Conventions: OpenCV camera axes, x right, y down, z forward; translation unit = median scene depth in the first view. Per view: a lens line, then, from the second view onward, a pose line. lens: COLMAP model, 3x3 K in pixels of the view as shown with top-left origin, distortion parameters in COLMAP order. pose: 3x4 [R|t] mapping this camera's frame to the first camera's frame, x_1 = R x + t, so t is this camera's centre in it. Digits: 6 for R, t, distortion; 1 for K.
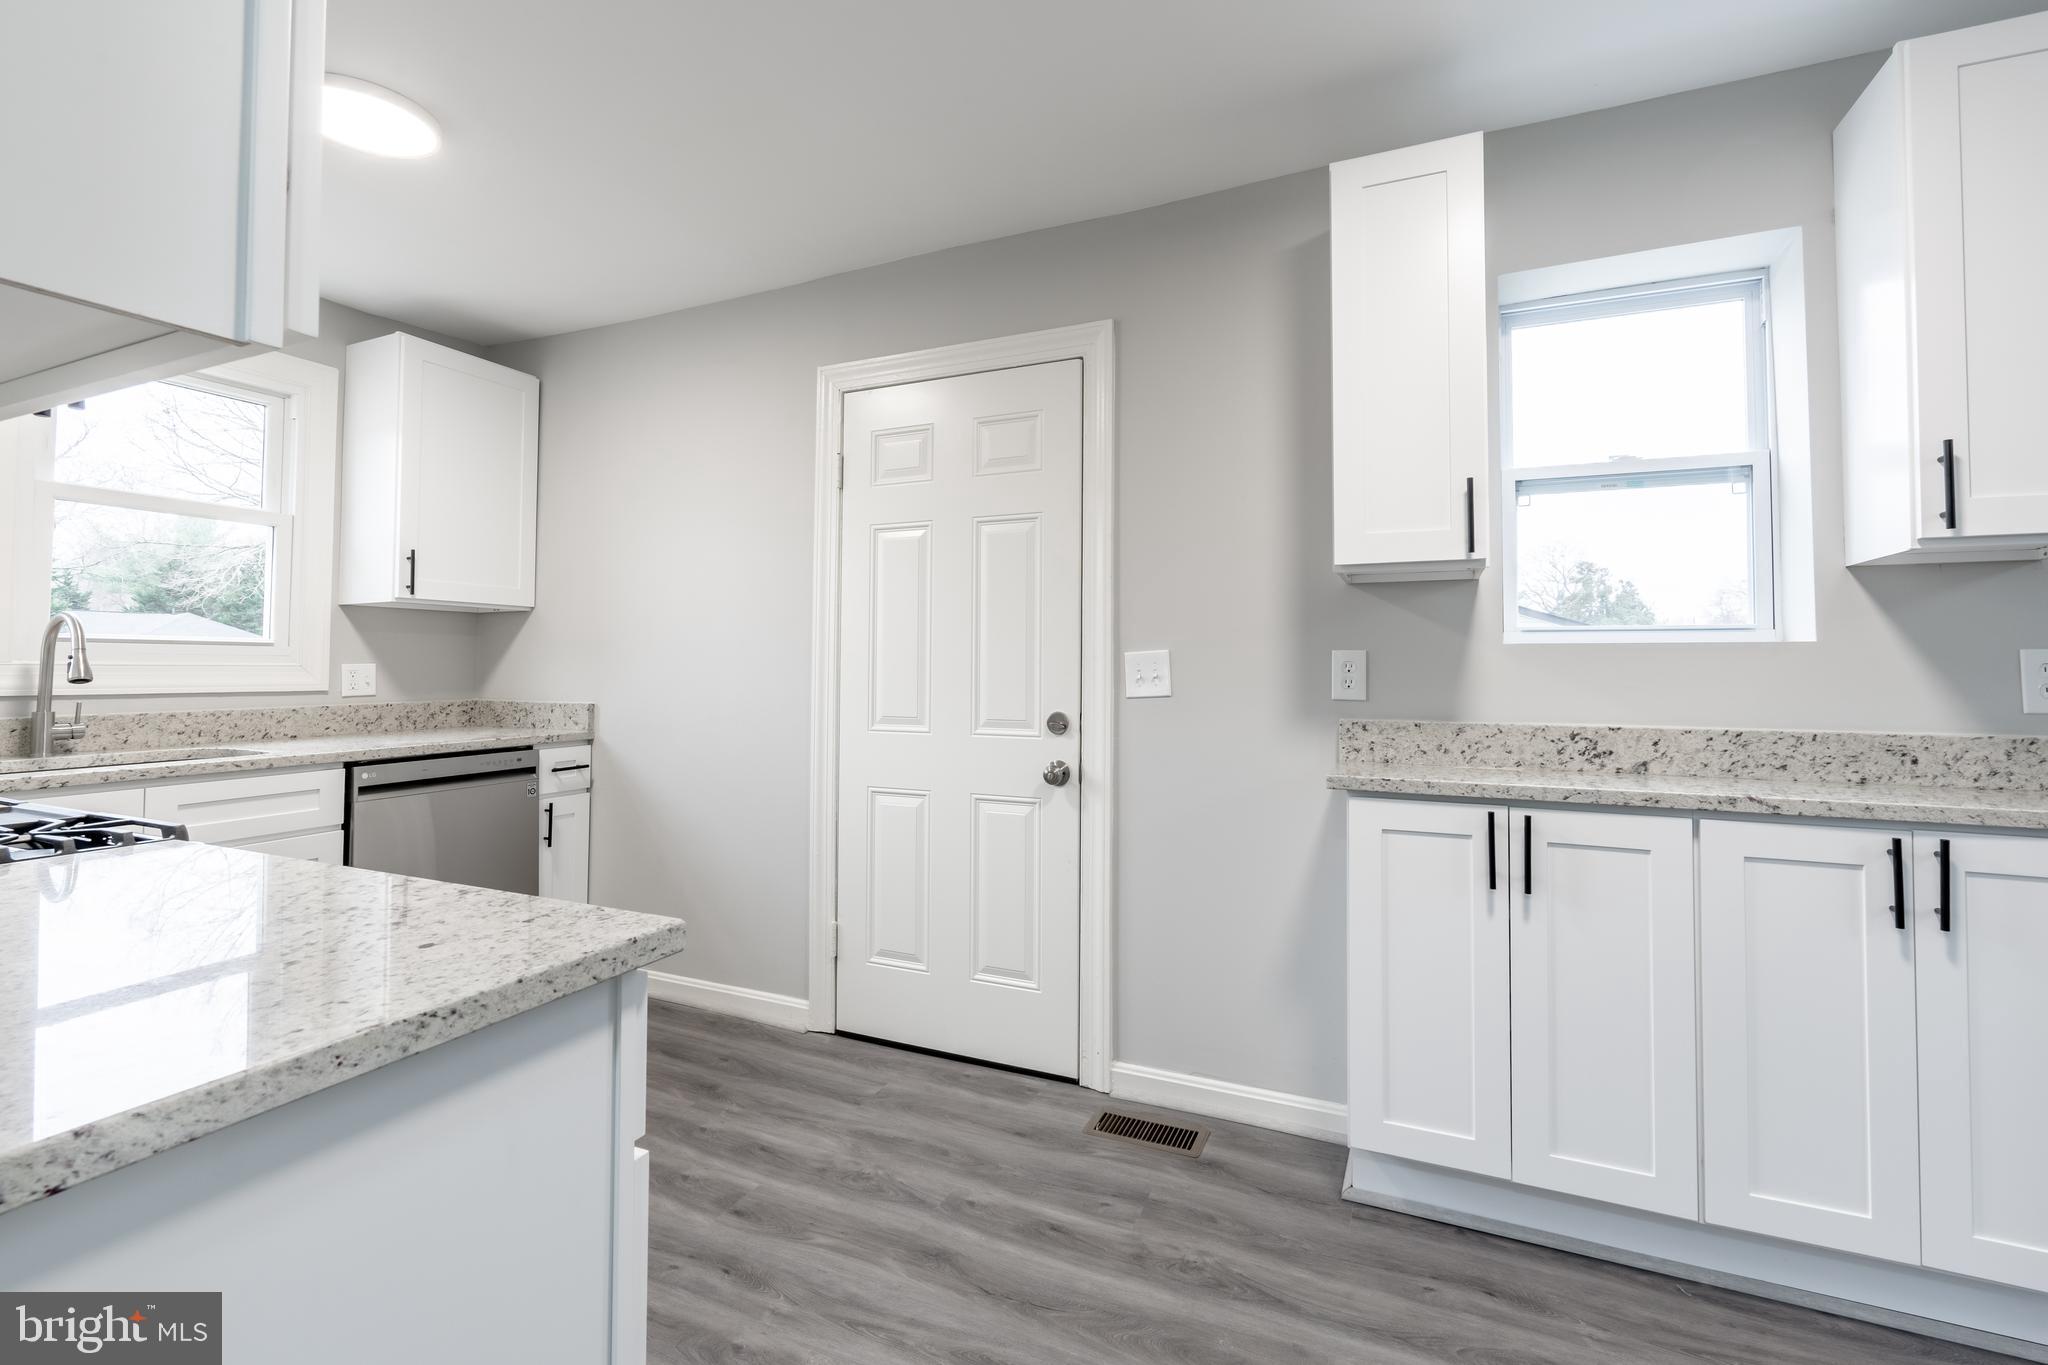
lens RADIAL K [[924.0, 0, 1009.8], [0, 924.0, 664.8], [0, 0, 1]] dist [0.003874, 0.000258]
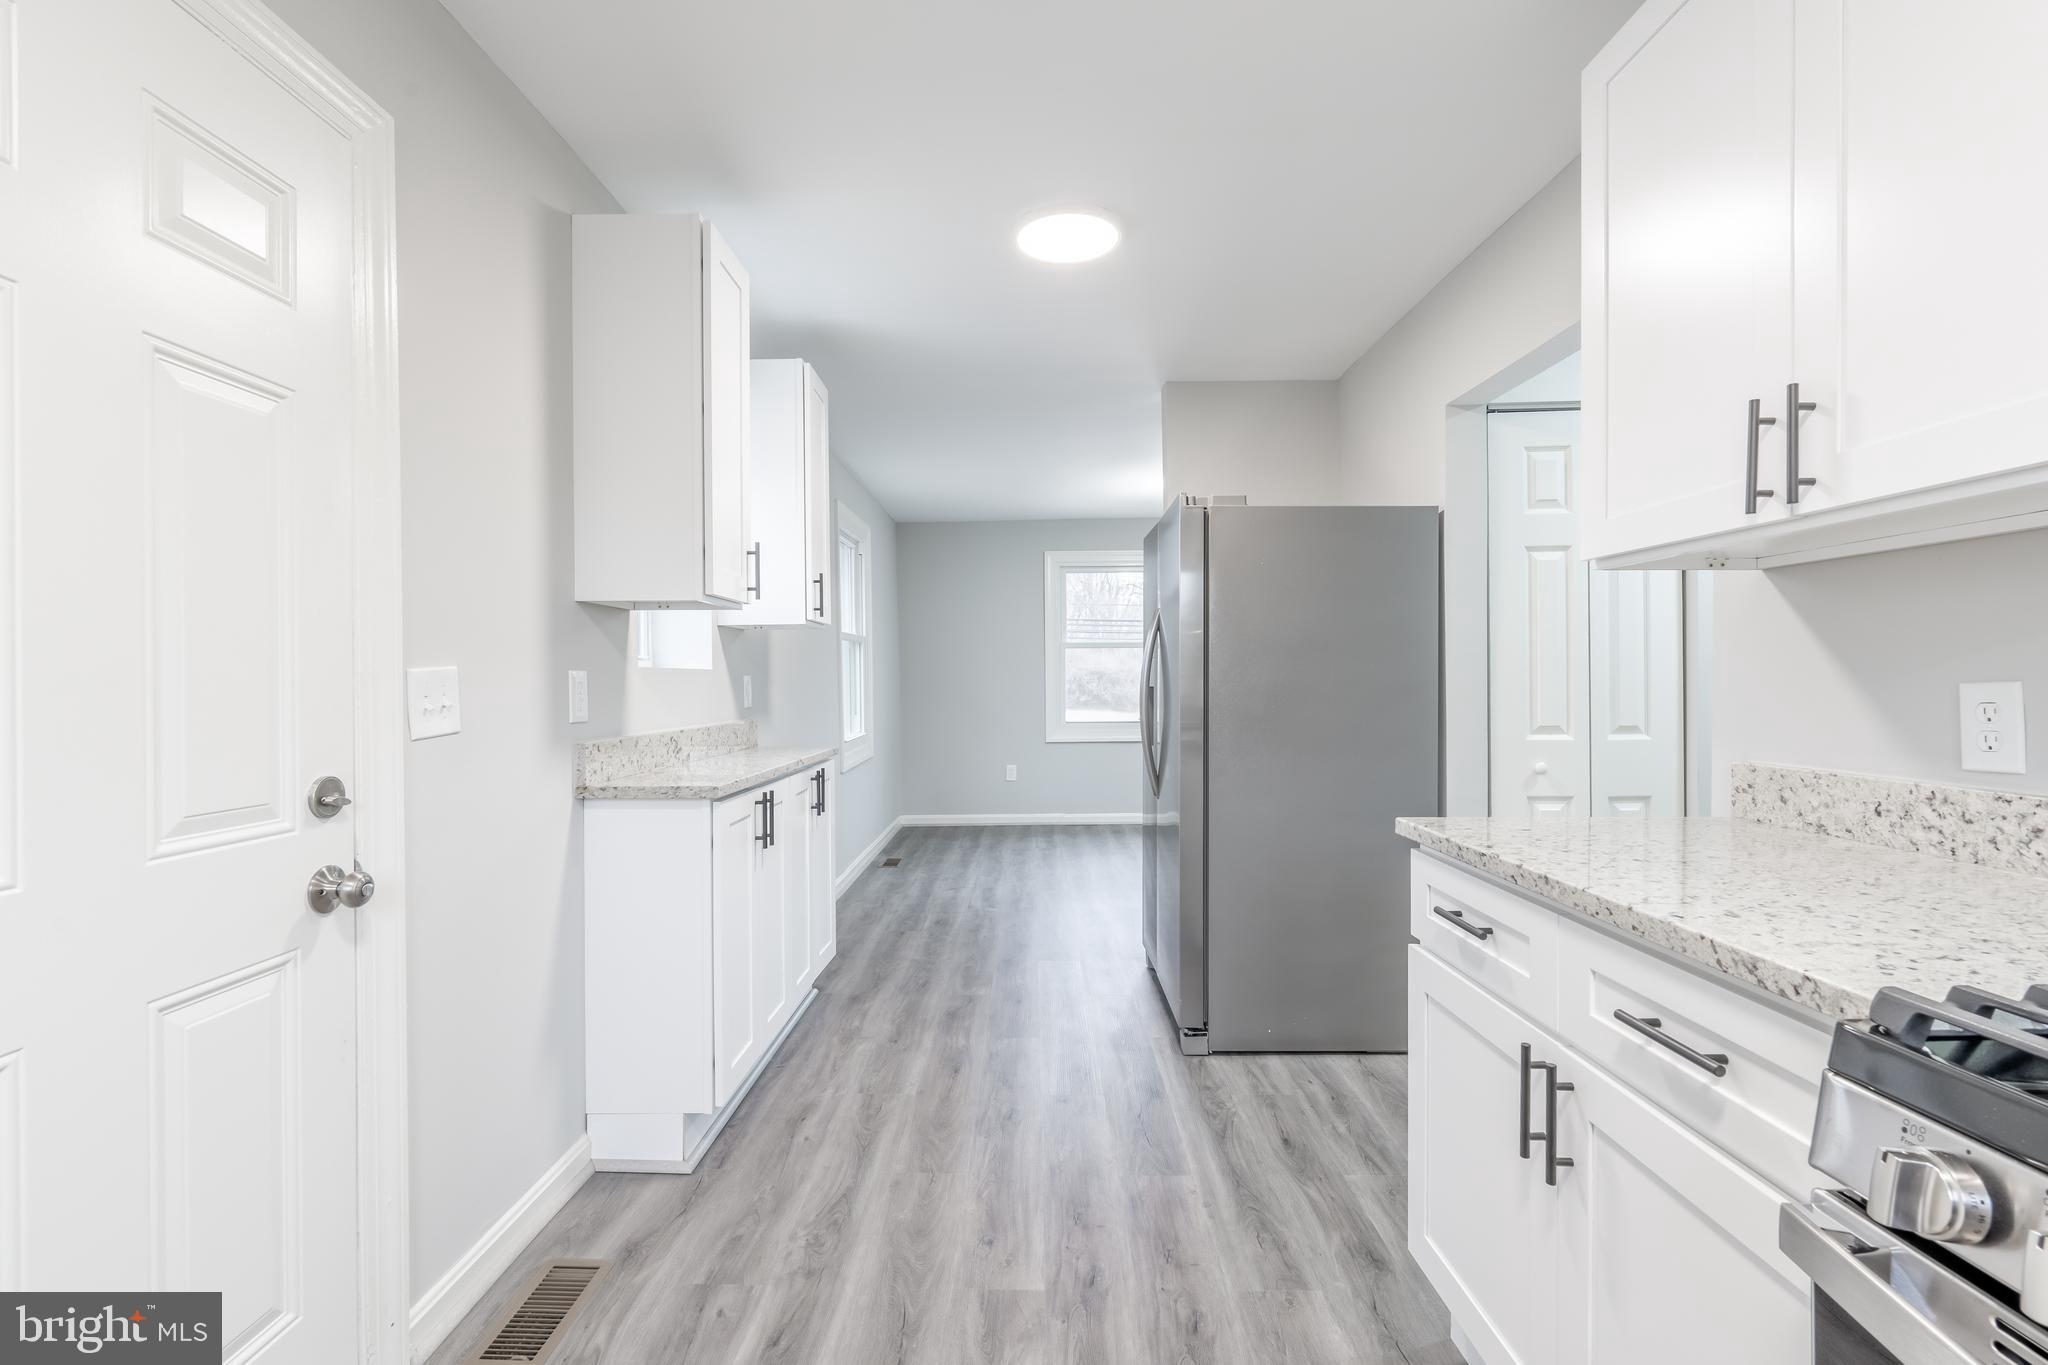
lens RADIAL K [[924.0, 0, 1008.7], [0, 924.0, 684.9], [0, 0, 1]] dist [0.003874, 0.000258]
pose [[-0.411609, -0.009834, 0.911307, -0.815512], [-0.005002, 0.999951, 0.008531, -0.013734], [-0.911347, -0.001047, -0.411638, 1.145559]]
